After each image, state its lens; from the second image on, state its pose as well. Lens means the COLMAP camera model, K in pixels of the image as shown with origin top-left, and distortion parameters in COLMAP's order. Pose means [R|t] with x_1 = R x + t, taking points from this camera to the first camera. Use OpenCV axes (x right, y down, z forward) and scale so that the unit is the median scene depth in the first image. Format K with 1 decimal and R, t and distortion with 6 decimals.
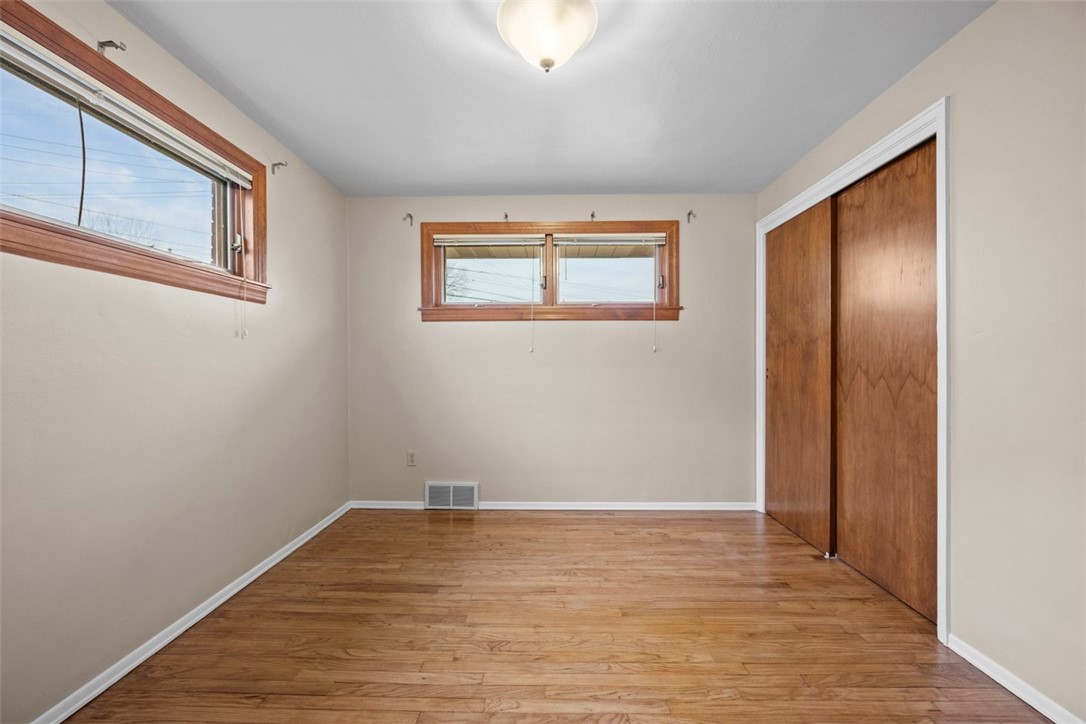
lens RADIAL K [[422.8, 0, 545.8], [0, 422.8, 364.2], [0, 0, 1]] dist [-0.003020, -0.000304]
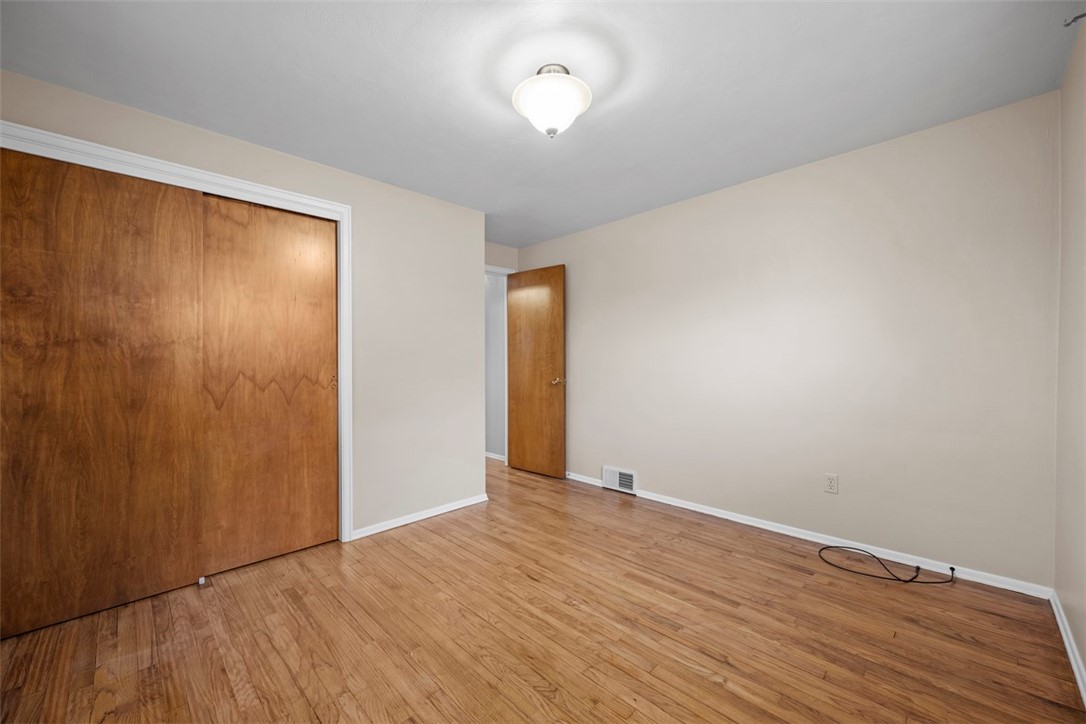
lens RADIAL K [[426.4, 0, 540.1], [0, 426.4, 355.9], [0, 0, 1]] dist [0.000401, -0.000303]
pose [[-0.711586, 0.019227, 0.702336, -0.625063], [0.014244, 0.999815, -0.012939, -0.015173], [-0.702455, 0.000797, -0.711728, 1.387398]]
